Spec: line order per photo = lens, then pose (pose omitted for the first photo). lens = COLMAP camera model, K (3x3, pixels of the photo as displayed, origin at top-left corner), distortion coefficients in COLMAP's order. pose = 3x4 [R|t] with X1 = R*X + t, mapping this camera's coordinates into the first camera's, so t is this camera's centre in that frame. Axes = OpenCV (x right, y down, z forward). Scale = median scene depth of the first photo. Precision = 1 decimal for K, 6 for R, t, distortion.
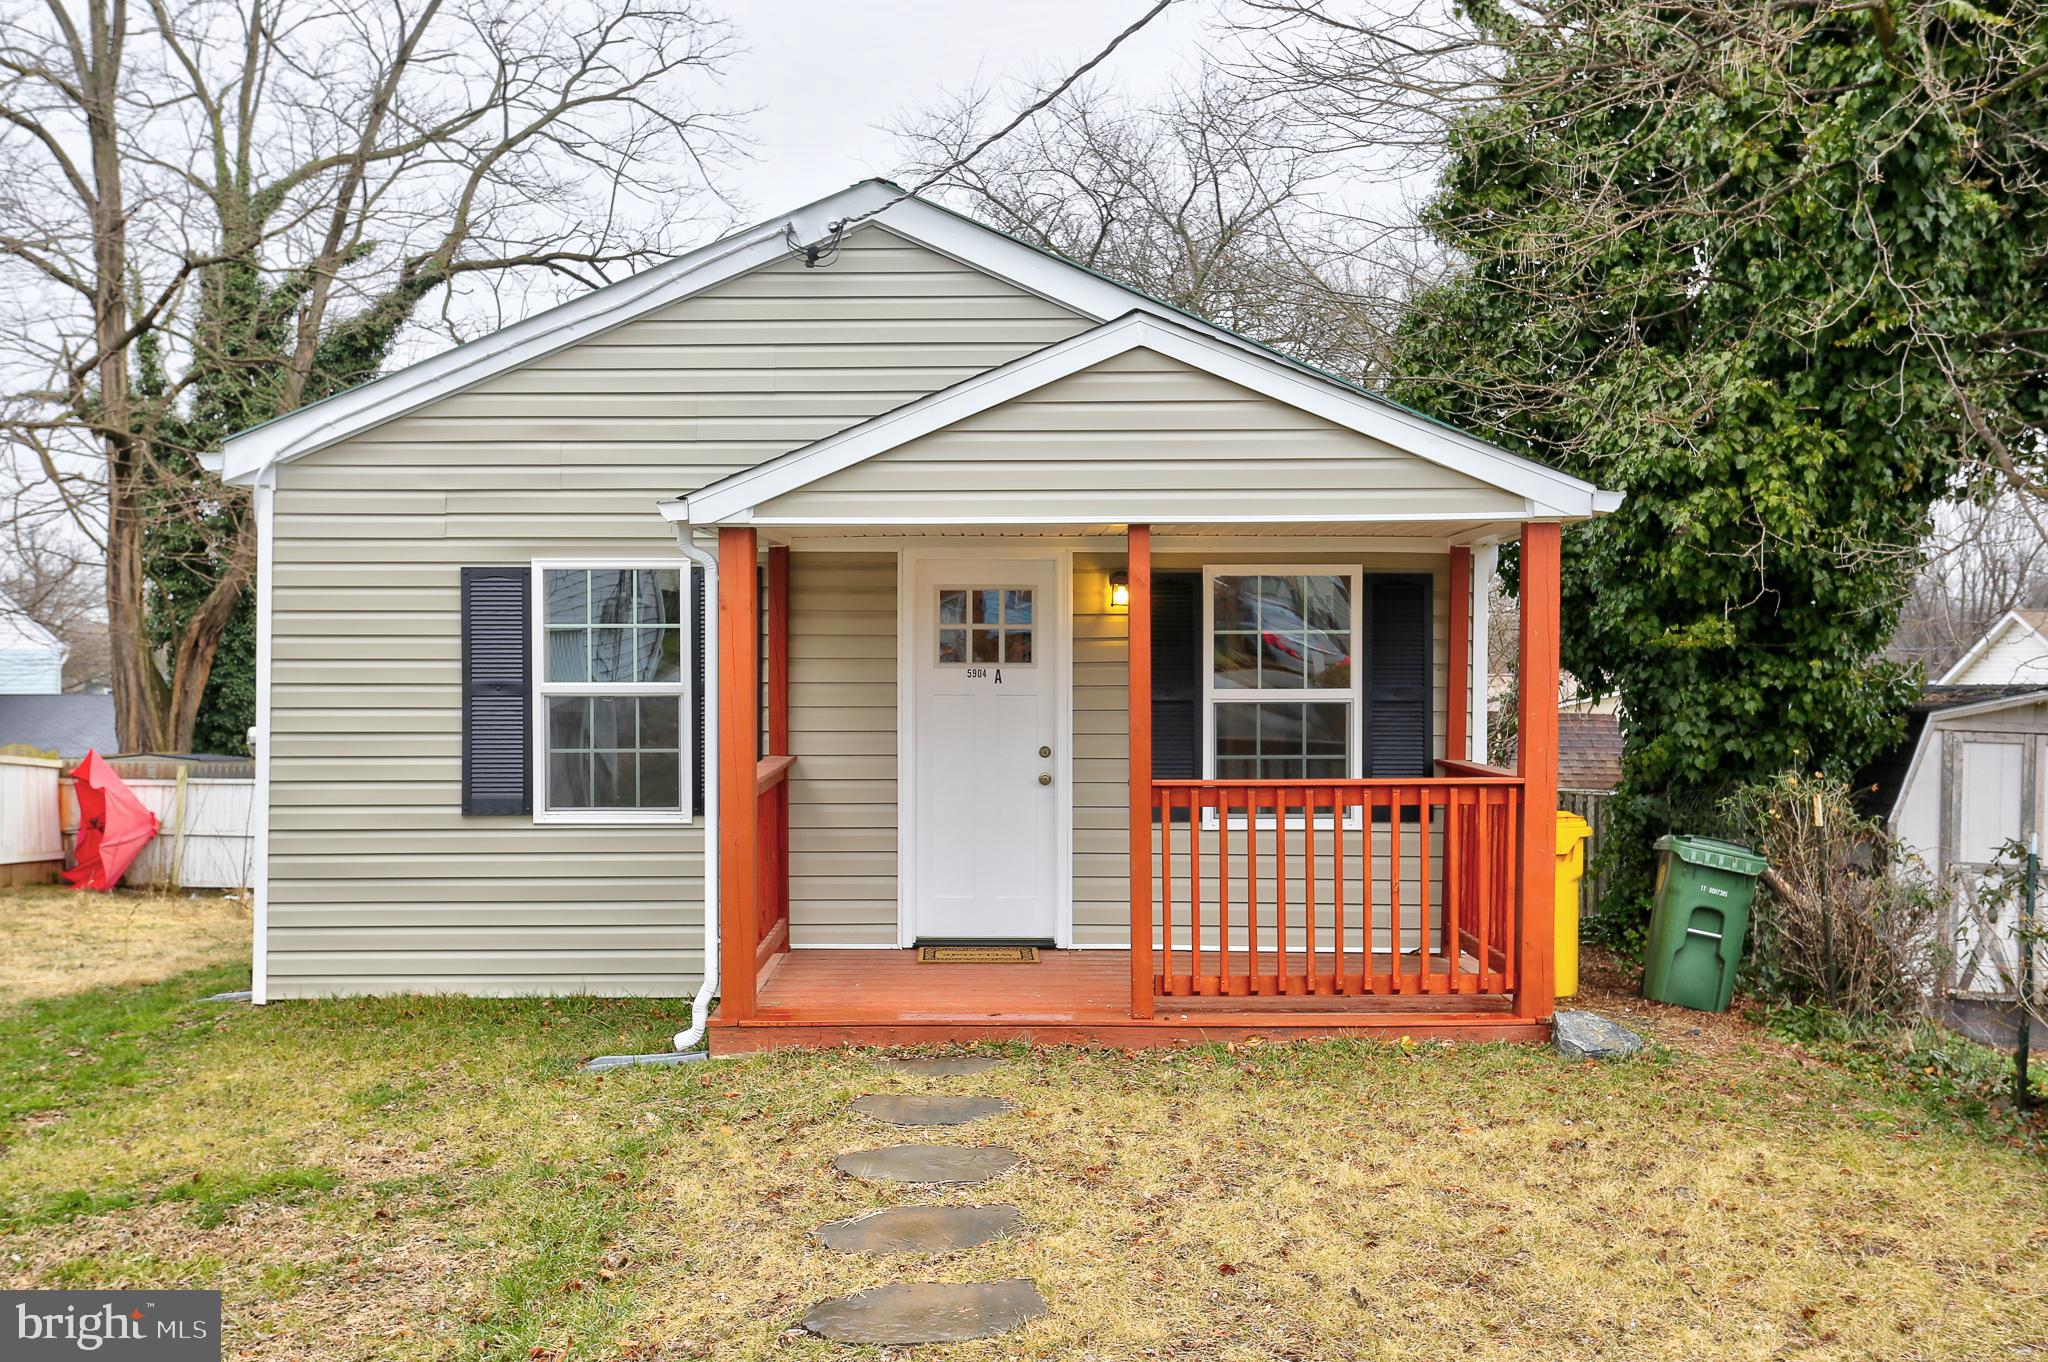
lens RADIAL K [[1953.3, 0, 1024.0], [0, 1953.3, 681.0], [0, 0, 1]] dist [0.005143, 0.005080]
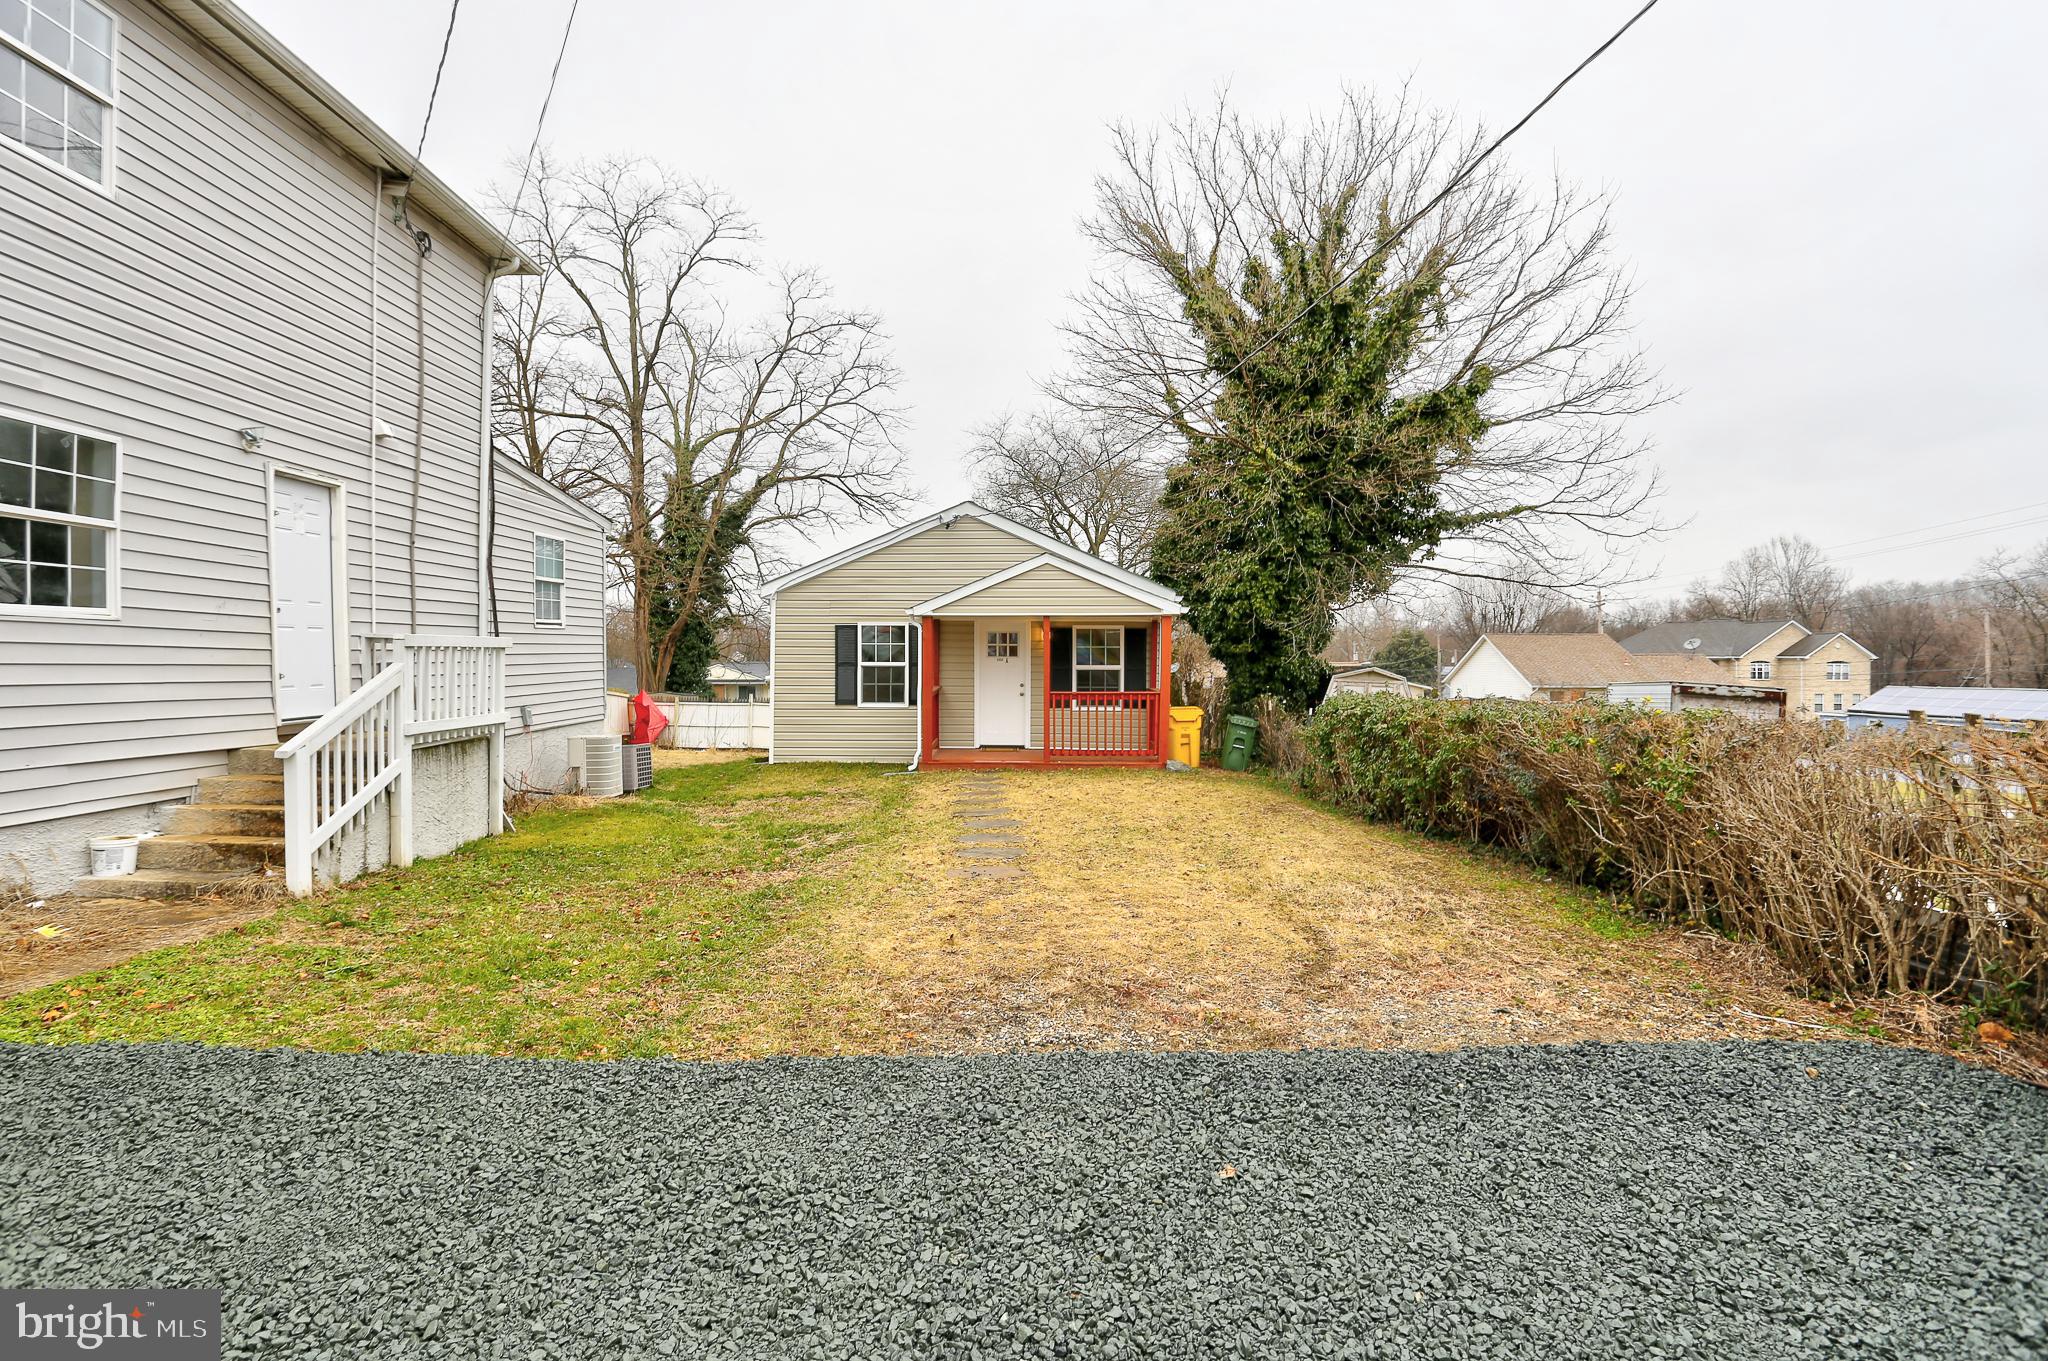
lens RADIAL K [[1020.7, 0, 1026.1], [0, 1020.7, 668.8], [0, 0, 1]] dist [-0.000732, 0.000060]
pose [[0.999904, 0.005046, -0.012881, 0.037889], [-0.005003, 0.999982, 0.003340, 0.004637], [0.012897, -0.003275, 0.999911, -0.615352]]
